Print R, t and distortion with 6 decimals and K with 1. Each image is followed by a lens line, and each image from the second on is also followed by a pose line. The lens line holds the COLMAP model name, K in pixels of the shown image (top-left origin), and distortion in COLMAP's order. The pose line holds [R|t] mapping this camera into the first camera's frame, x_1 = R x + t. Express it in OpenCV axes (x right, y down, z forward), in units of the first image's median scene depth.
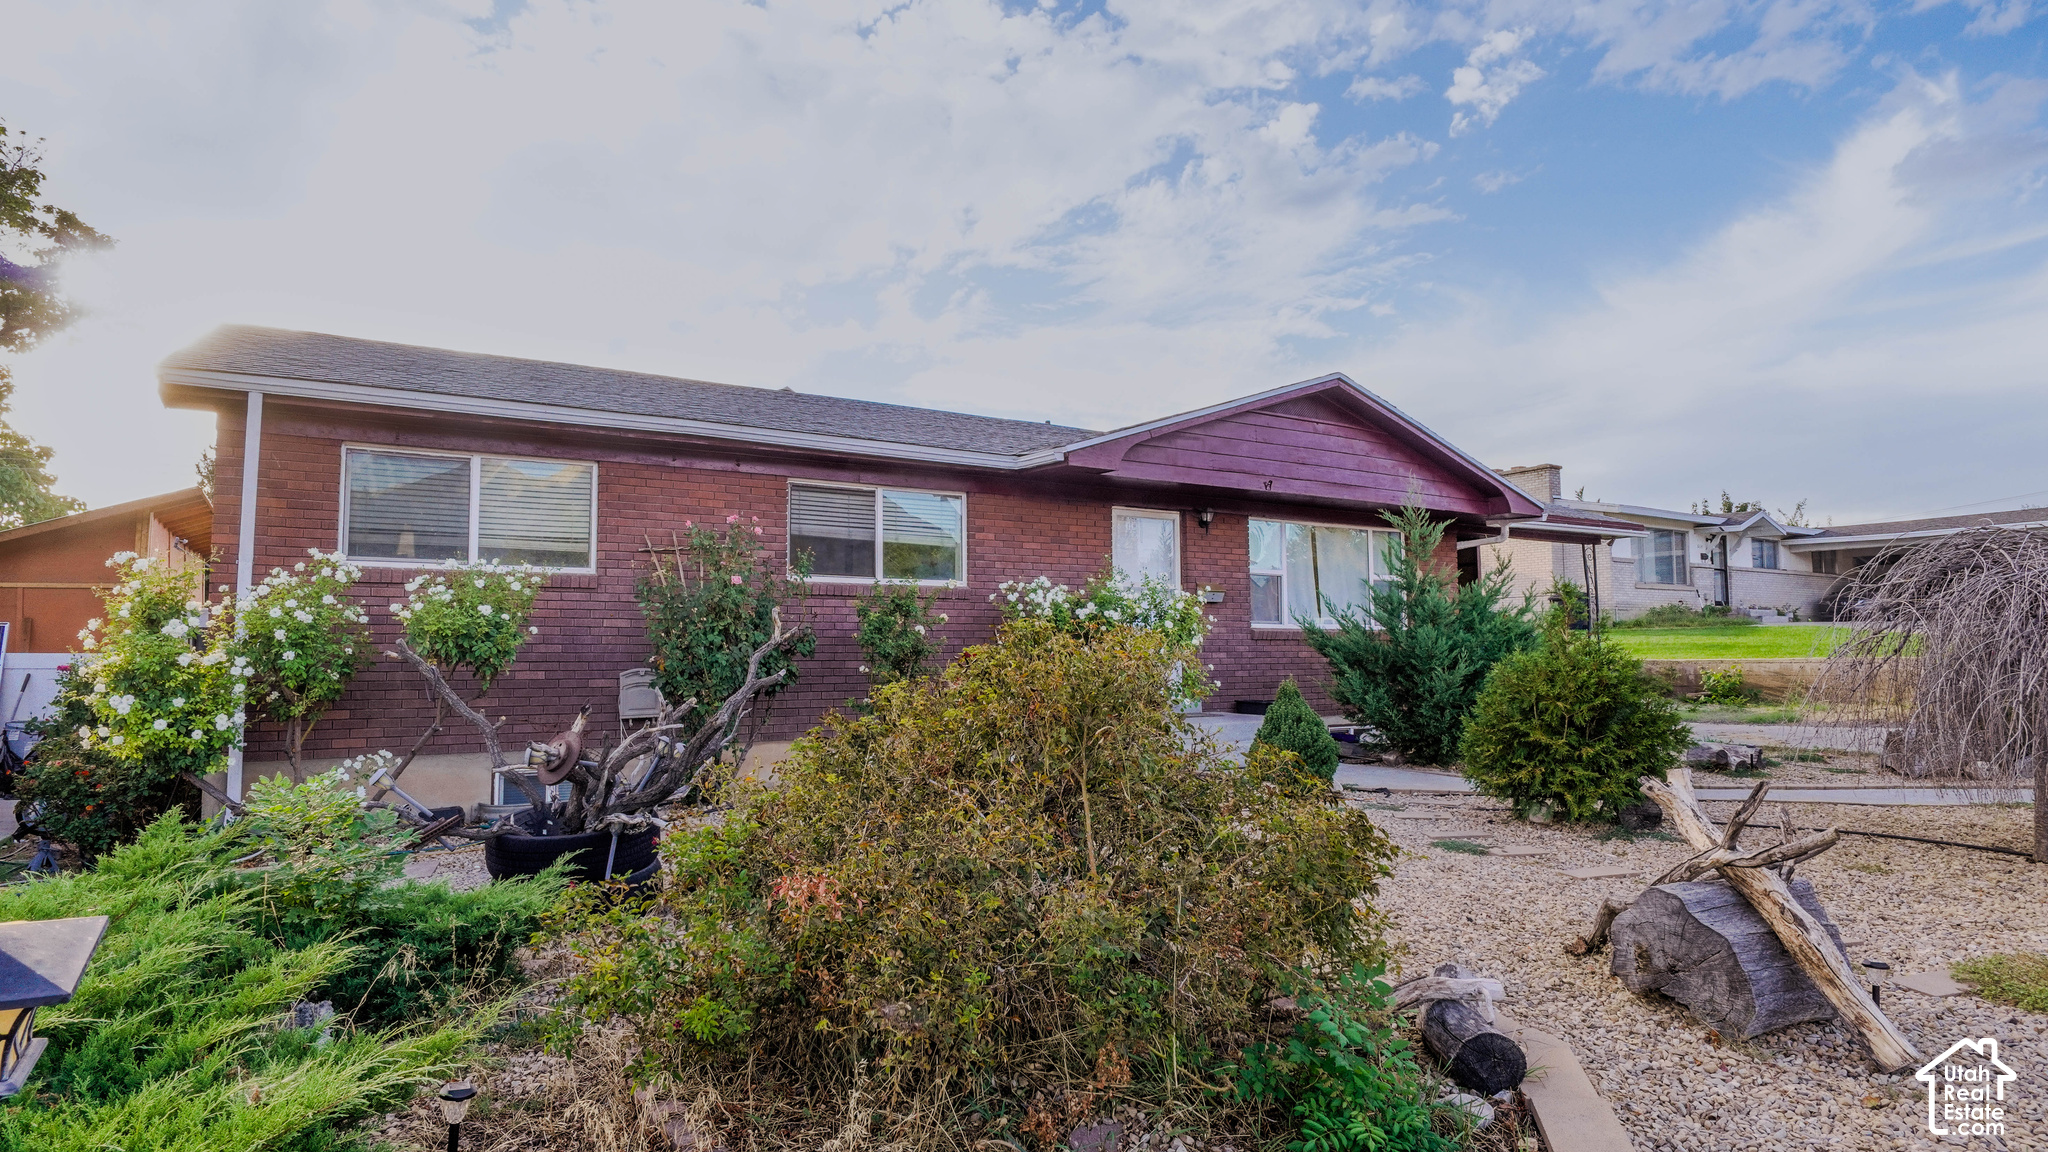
lens RADIAL K [[1111.5, 0, 1024.0], [0, 1111.5, 576.0], [0, 0, 1]] dist [-0.039917, 0.012543]
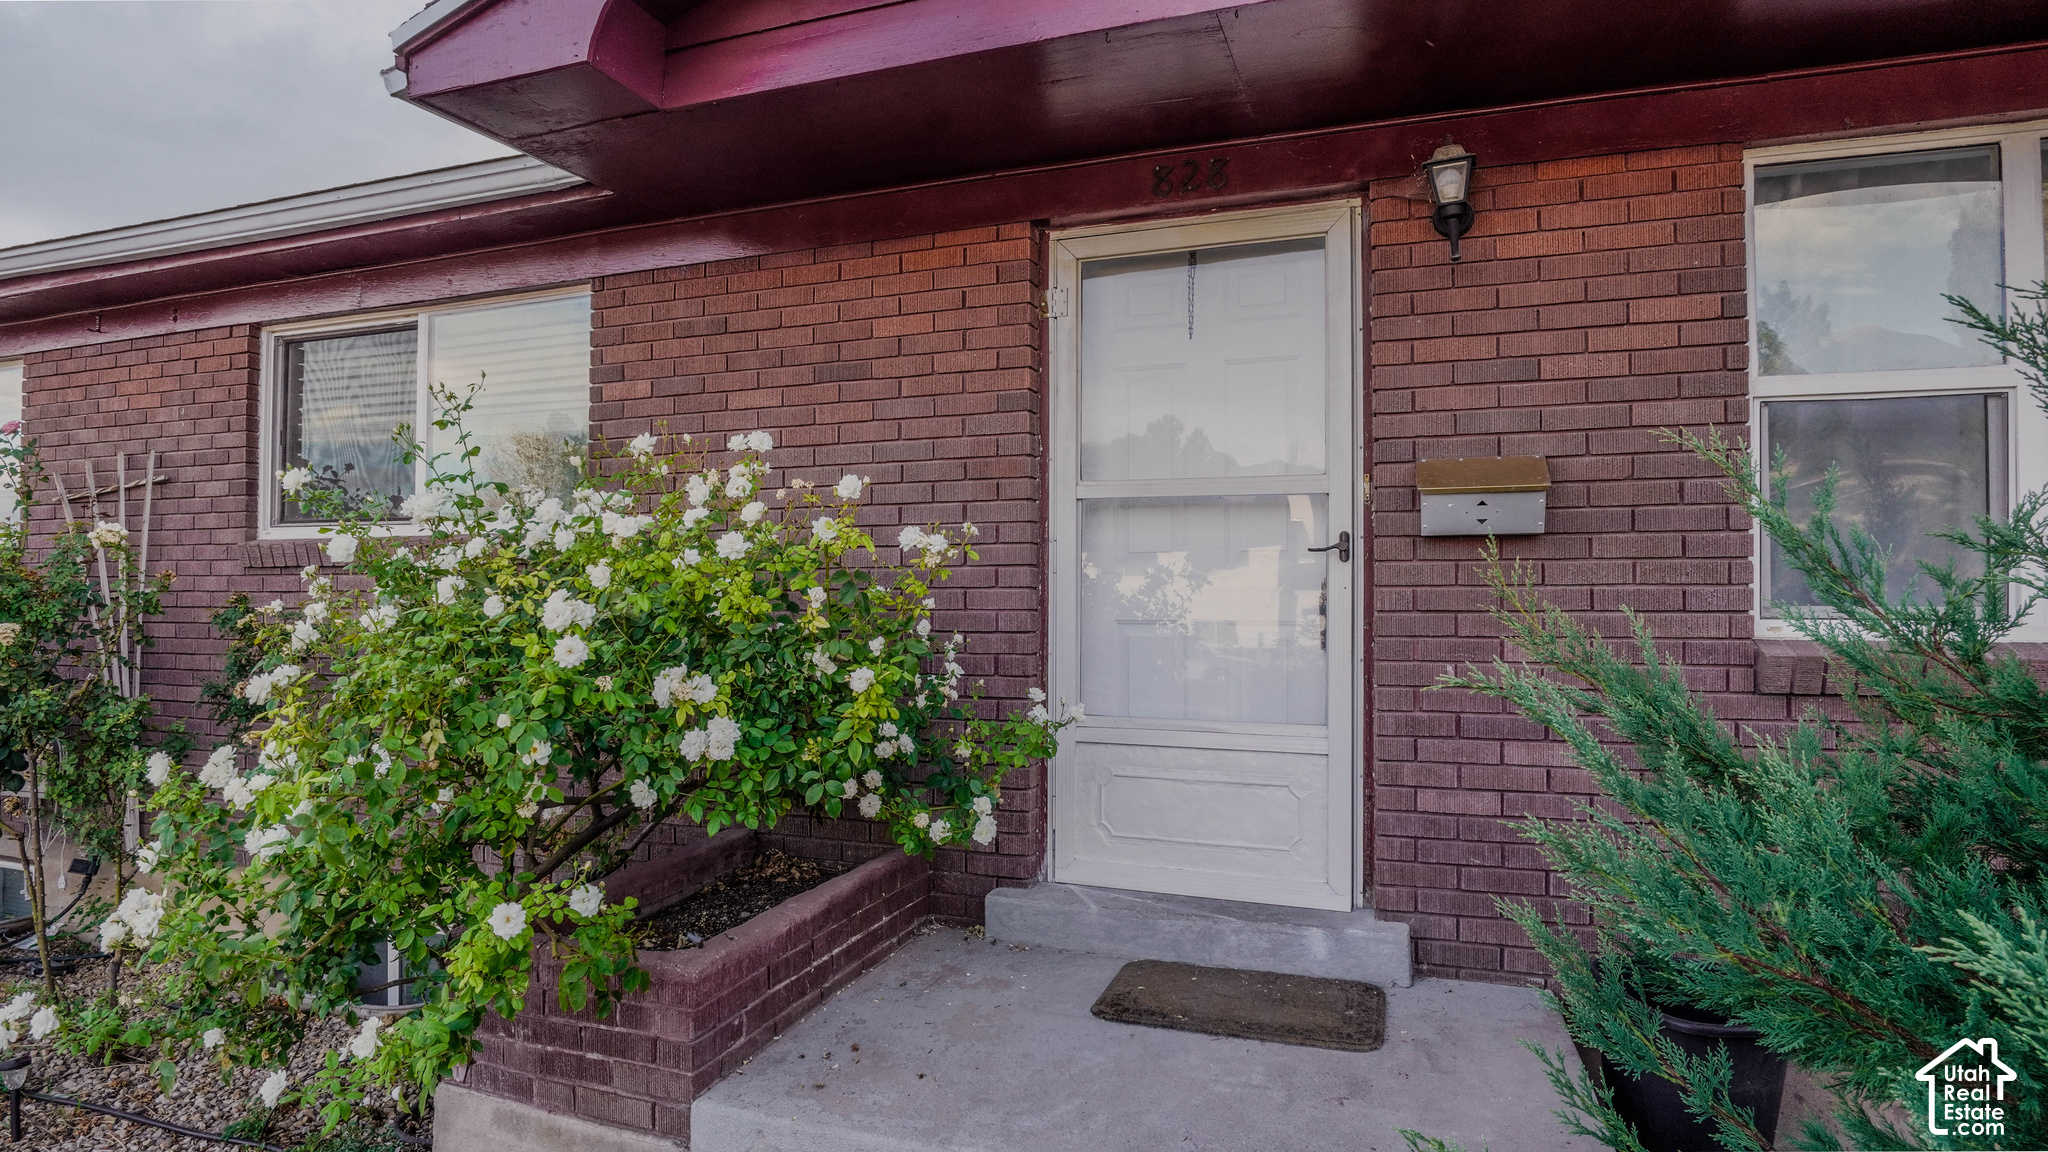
lens RADIAL K [[1111.5, 0, 1024.0], [0, 1111.5, 576.0], [0, 0, 1]] dist [-0.039917, 0.012543]
pose [[0.624264, -0.005988, -0.781190, 0.318684], [0.057762, 0.997587, 0.038513, 0.018210], [0.779075, -0.069166, 0.623104, 0.834884]]
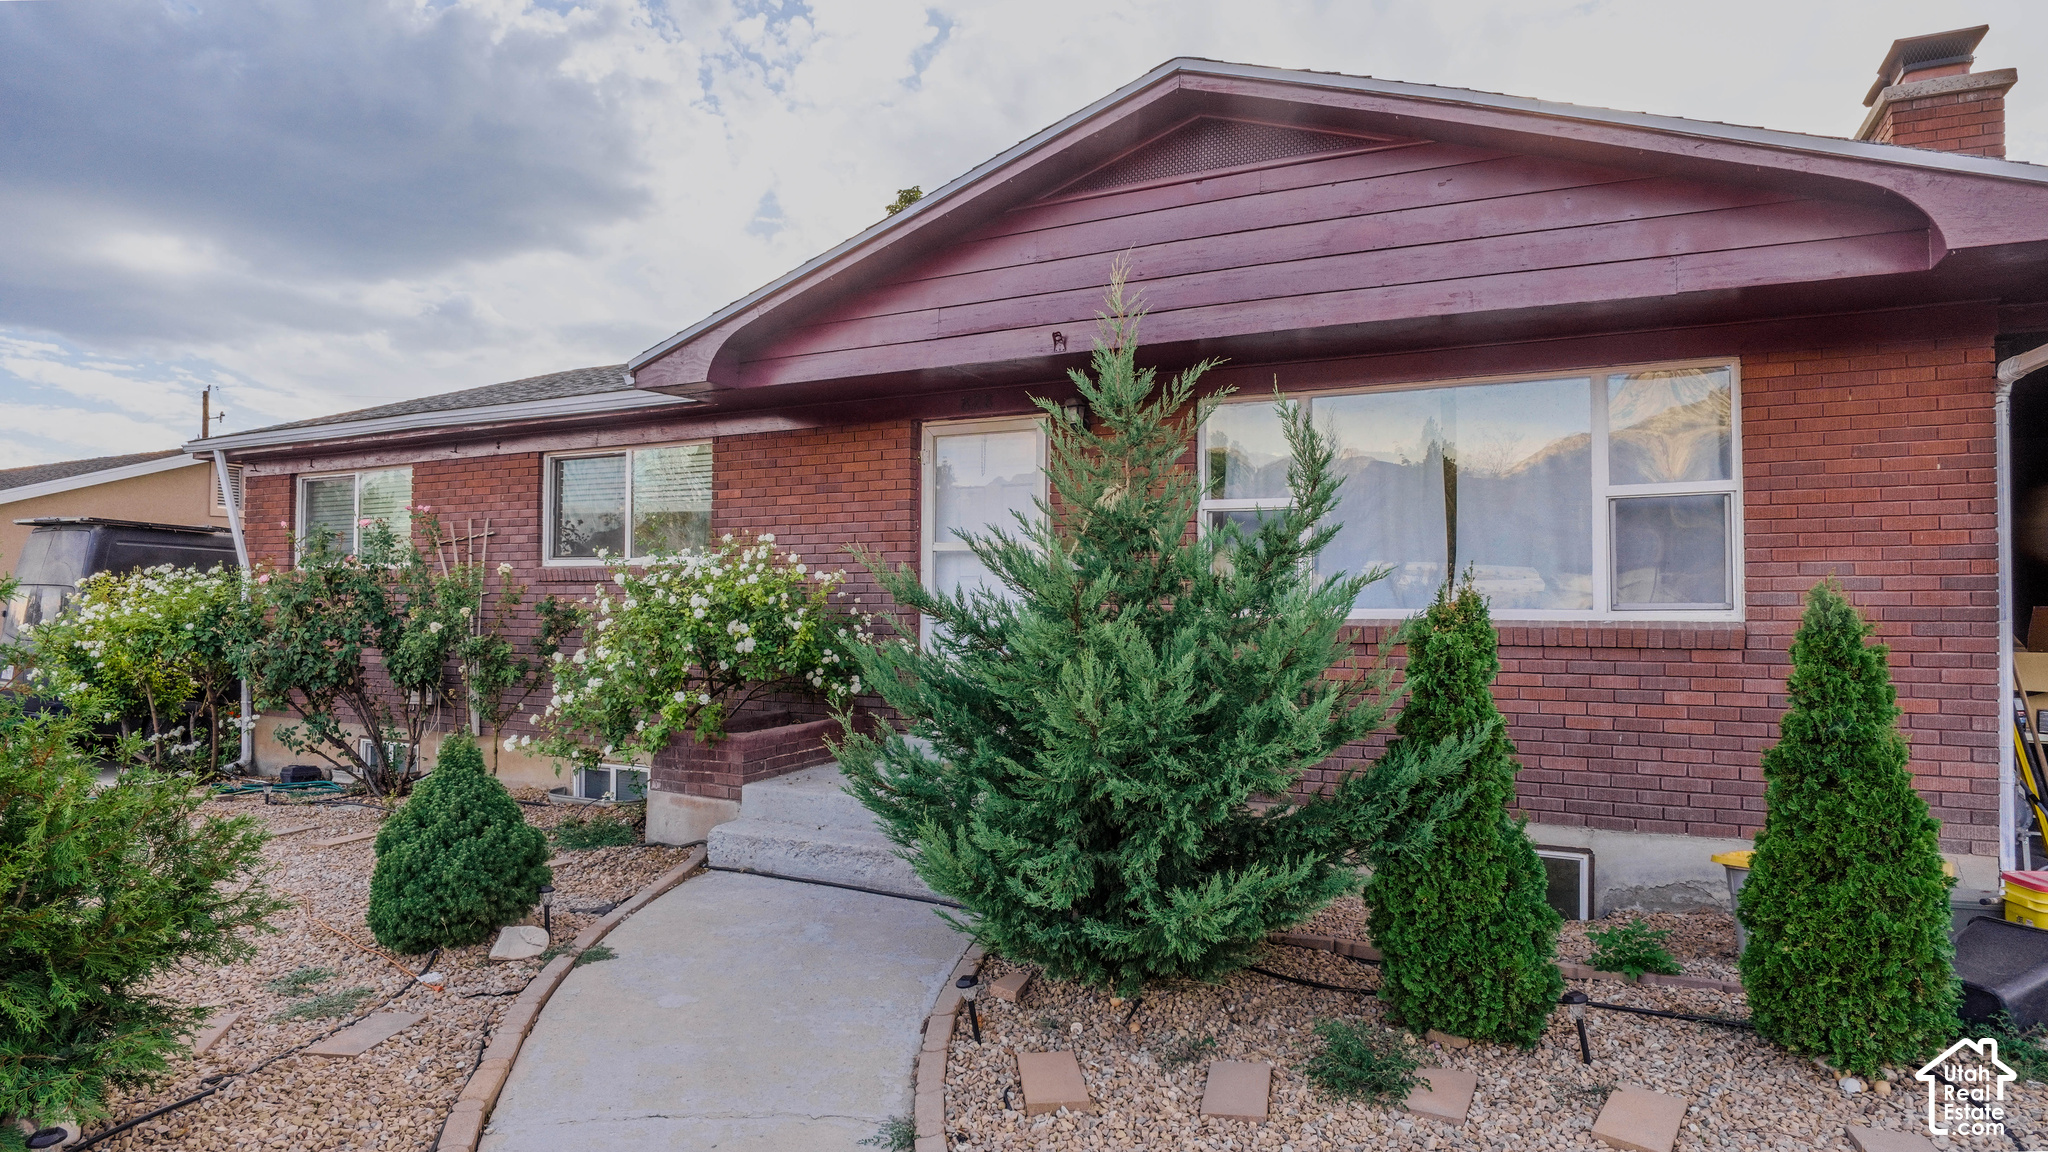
lens RADIAL K [[1111.5, 0, 1024.0], [0, 1111.5, 576.0], [0, 0, 1]] dist [-0.039917, 0.012543]
pose [[0.530824, -0.007523, -0.847449, 0.664449], [0.060878, 0.997716, 0.029275, 0.008552], [0.845293, -0.067131, 0.530069, 0.739934]]
